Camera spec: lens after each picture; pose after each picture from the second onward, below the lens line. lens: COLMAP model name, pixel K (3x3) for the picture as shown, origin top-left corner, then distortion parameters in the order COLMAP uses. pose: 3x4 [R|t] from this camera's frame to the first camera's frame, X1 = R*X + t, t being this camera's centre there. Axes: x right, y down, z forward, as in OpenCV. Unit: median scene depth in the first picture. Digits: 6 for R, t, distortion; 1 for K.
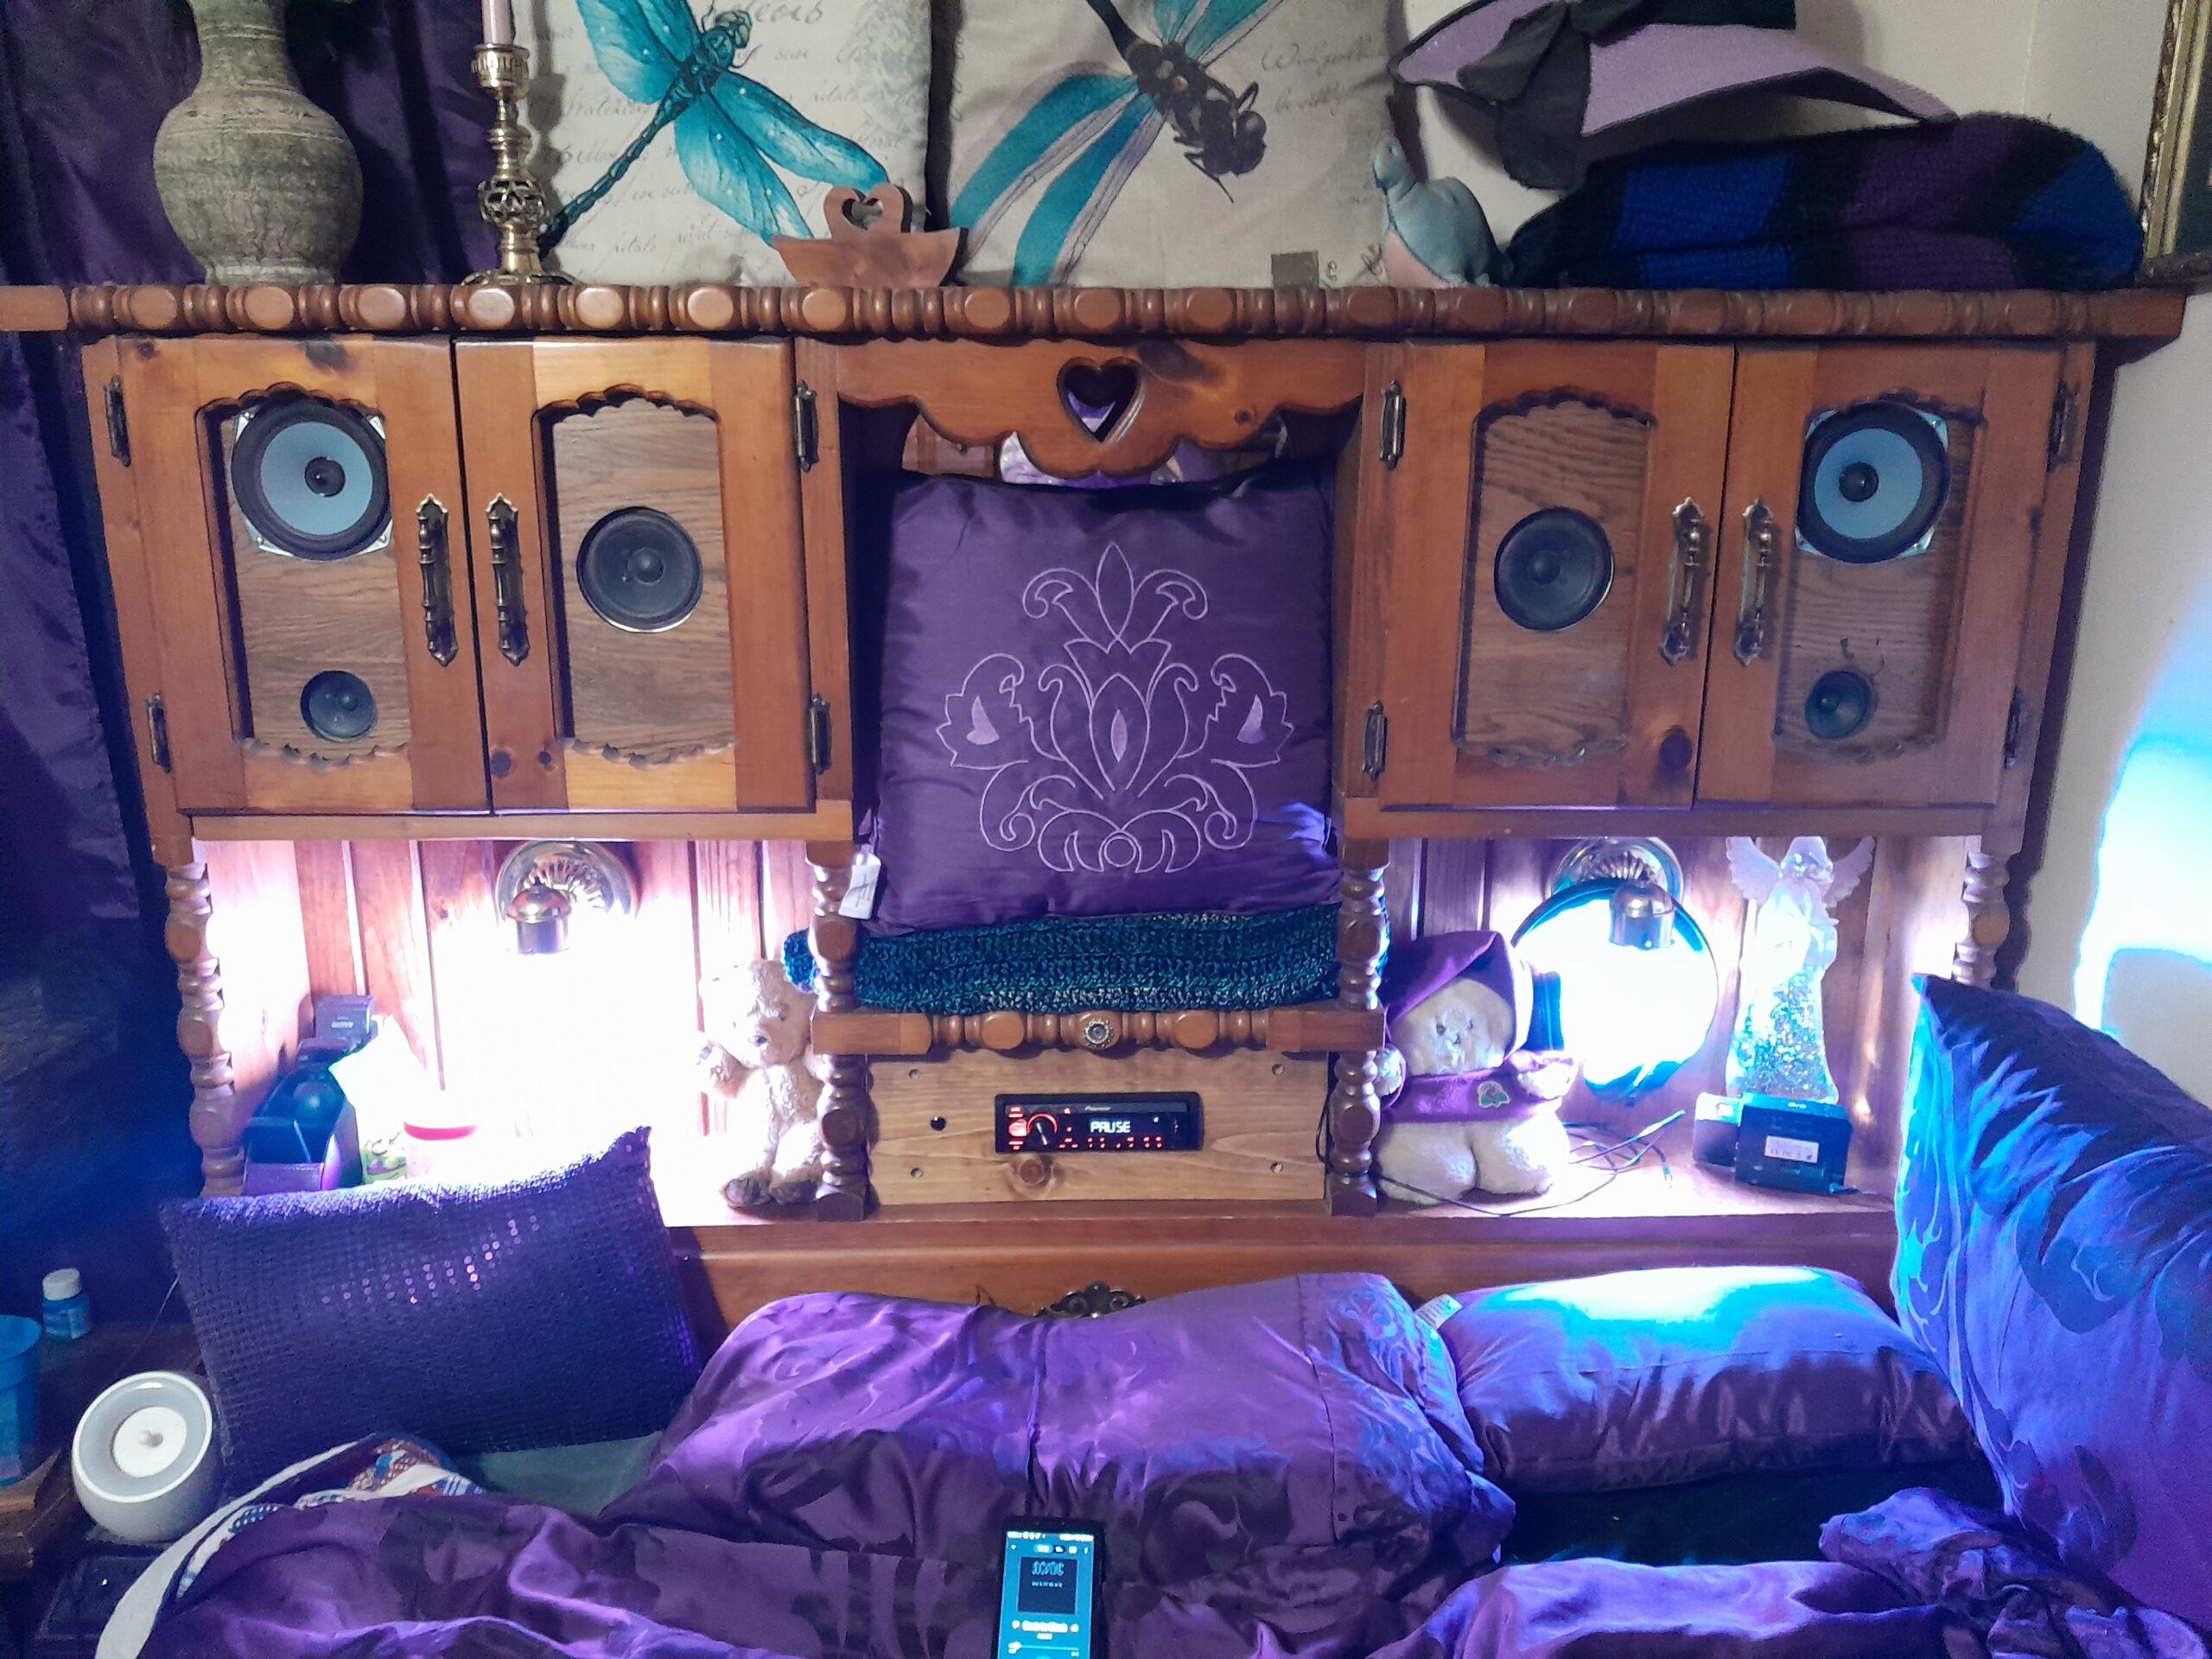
lens RADIAL K [[1700.3, 0, 1099.9], [0, 1700.3, 808.8], [0, 0, 1]] dist [0.041131, -0.042859]
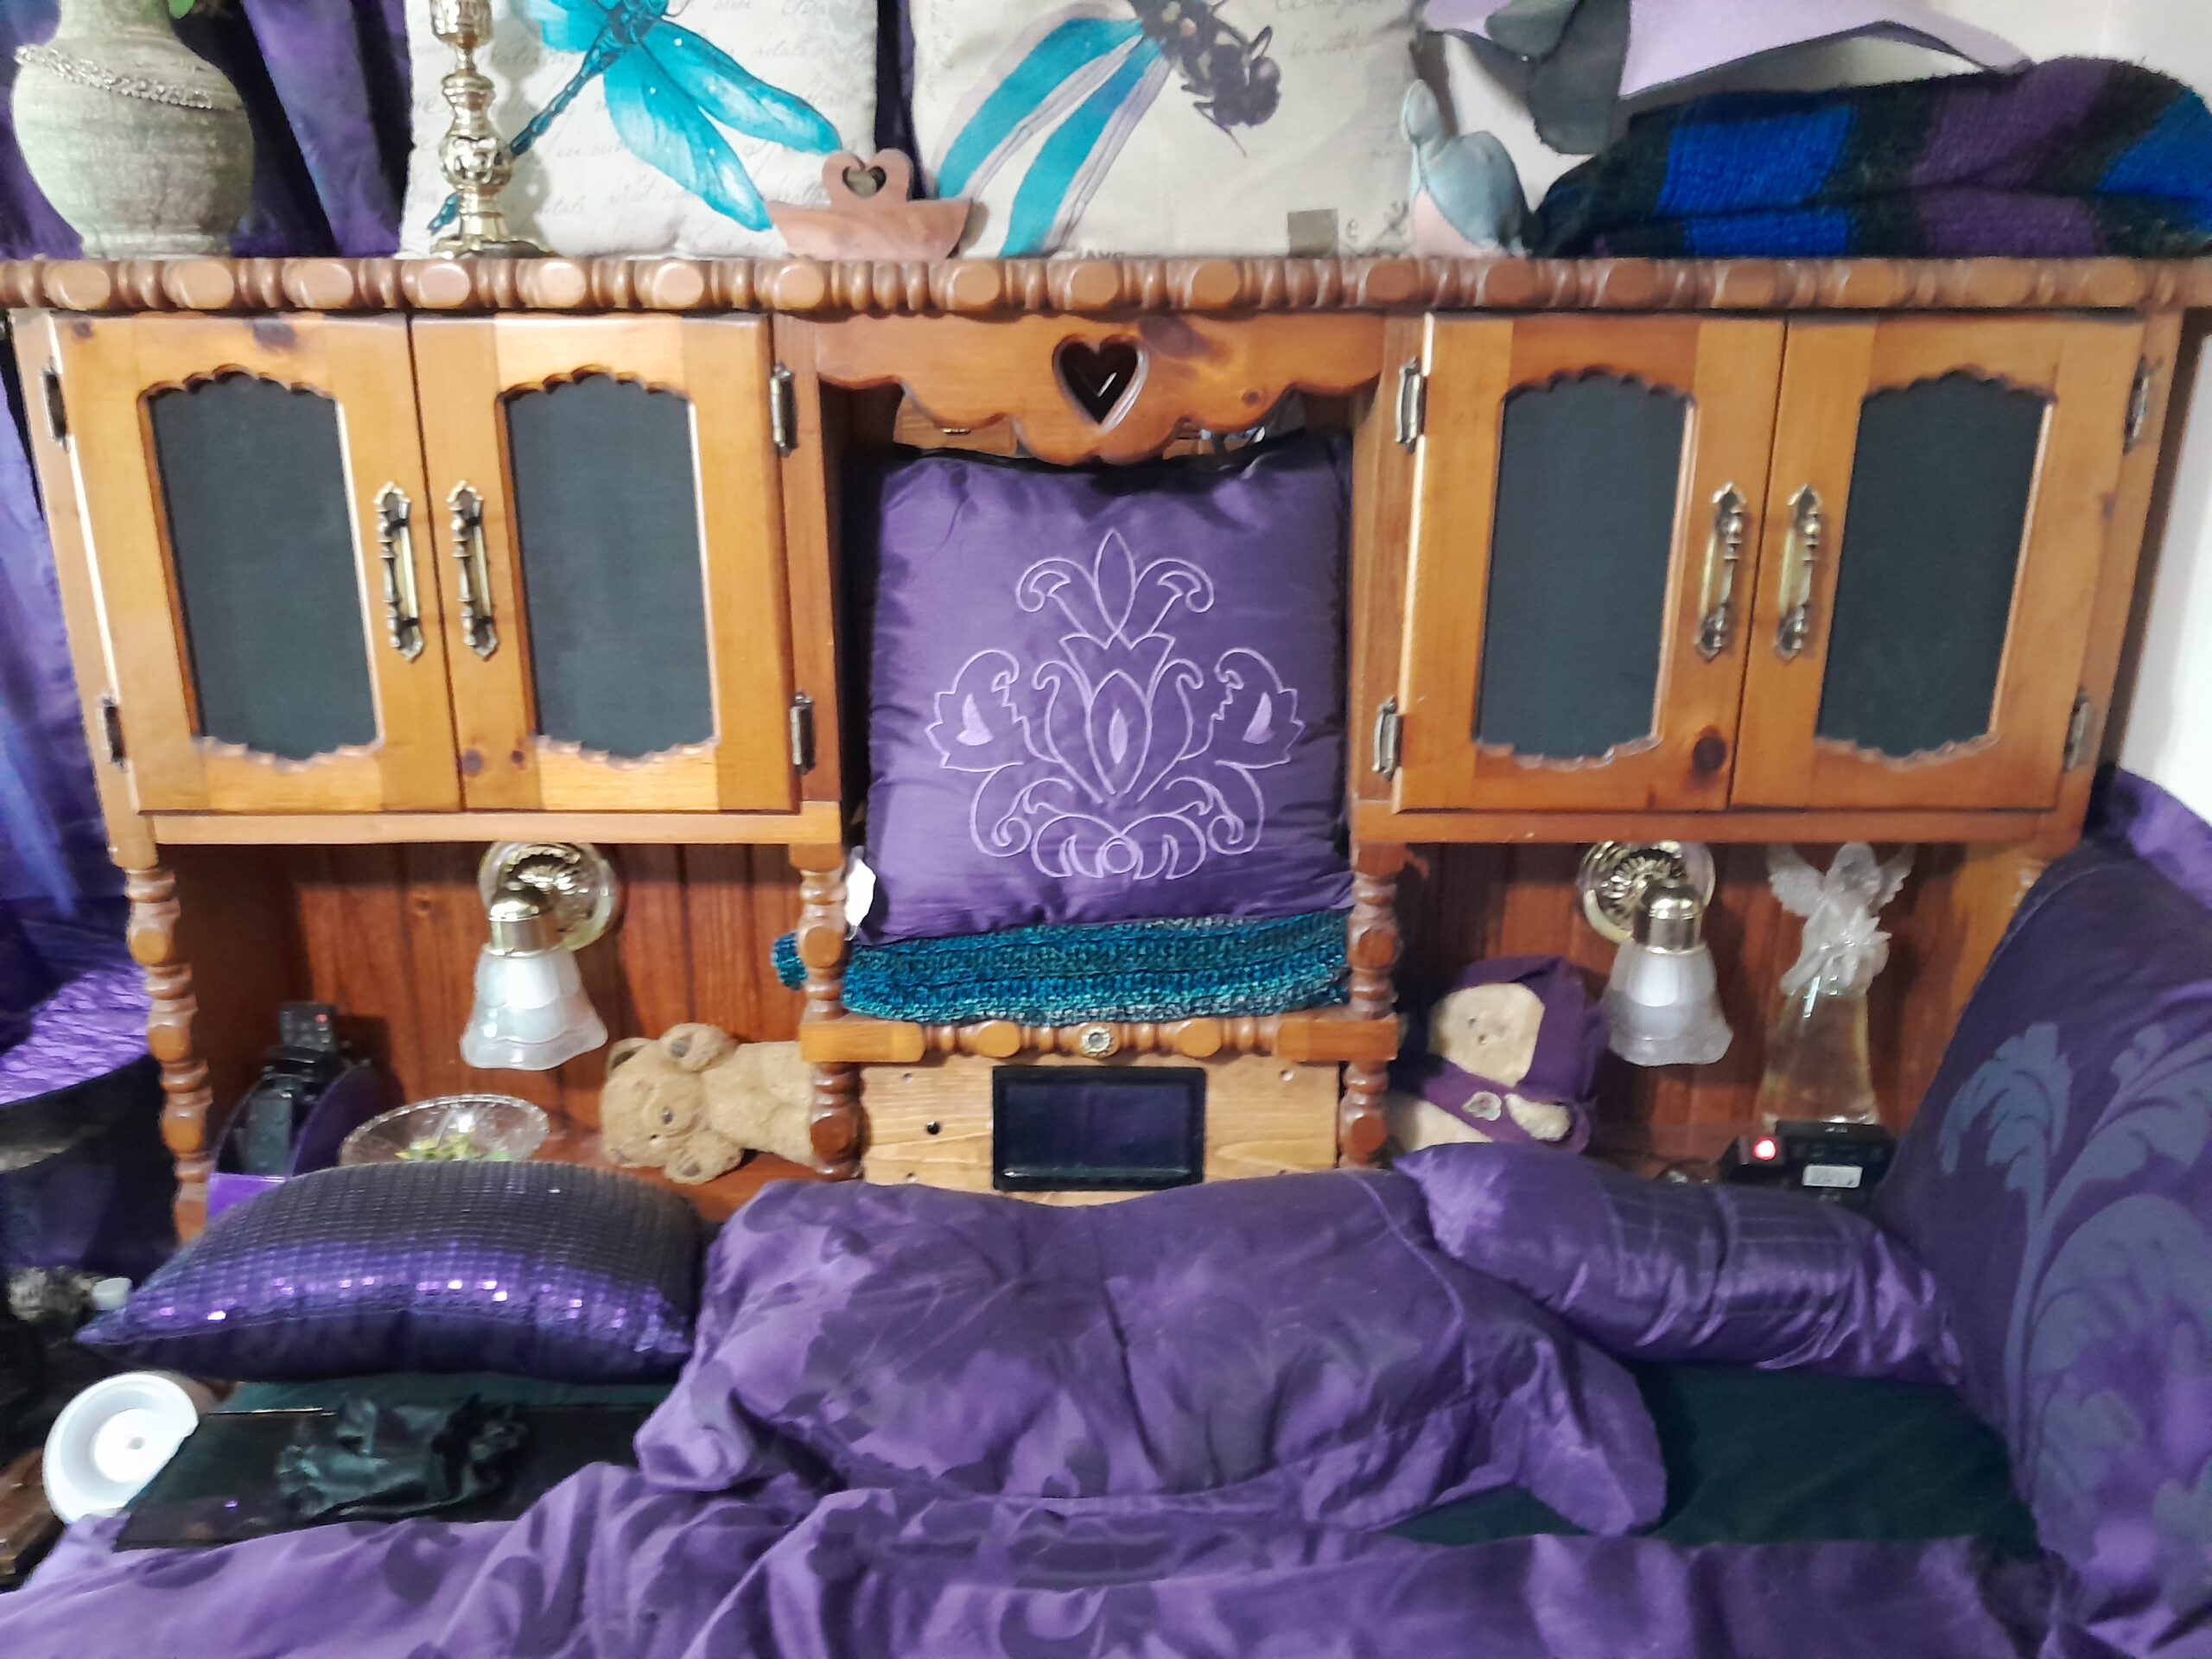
lens RADIAL K [[1700.3, 0, 1099.8], [0, 1700.3, 827.8], [0, 0, 1]] dist [0.041131, -0.042859]
pose [[0.999785, 0.004118, -0.020307, 0.020117], [-0.002809, 0.997941, 0.064085, -0.051772], [0.020529, -0.064014, 0.997738, 0.050271]]
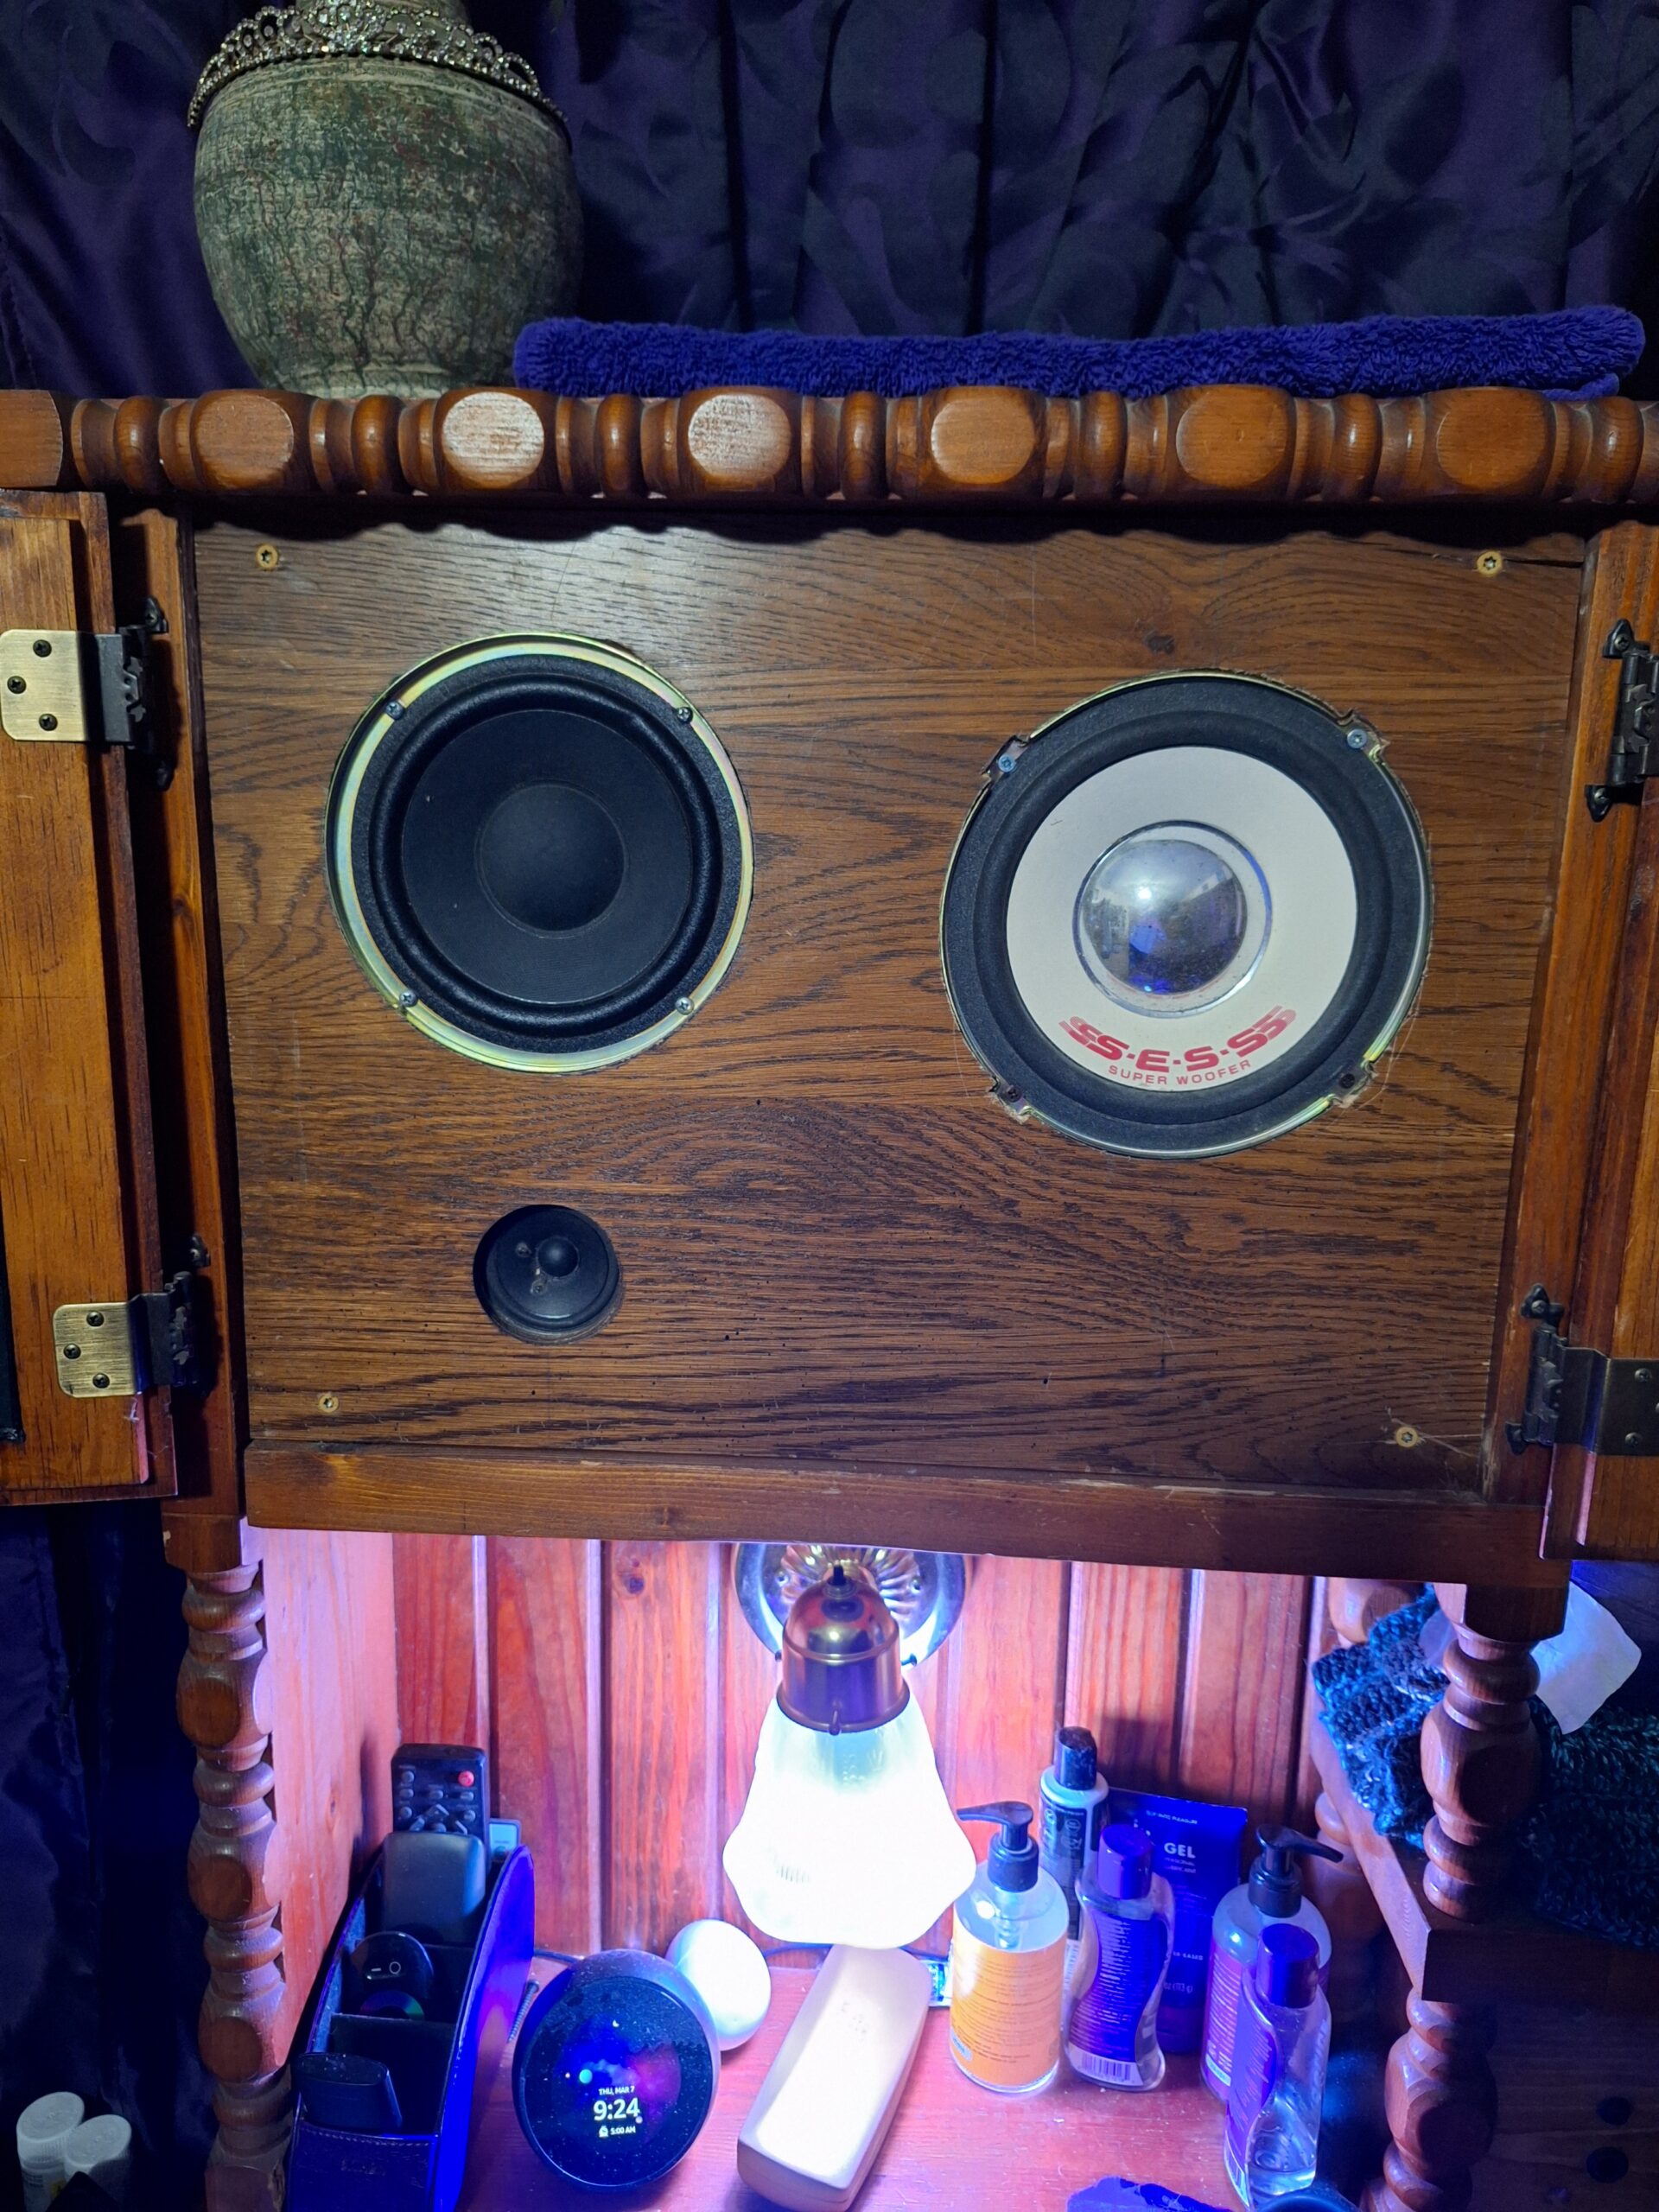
lens RADIAL K [[1509.4, 0, 841.1], [0, 1509.4, 1102.8], [0, 0, 1]] dist [0.063280, -0.060550]
pose [[0.997454, 0.031785, -0.063843, -0.325223], [-0.034886, 0.998235, -0.048055, -0.089925], [0.062203, 0.050160, 0.996802, 0.549791]]
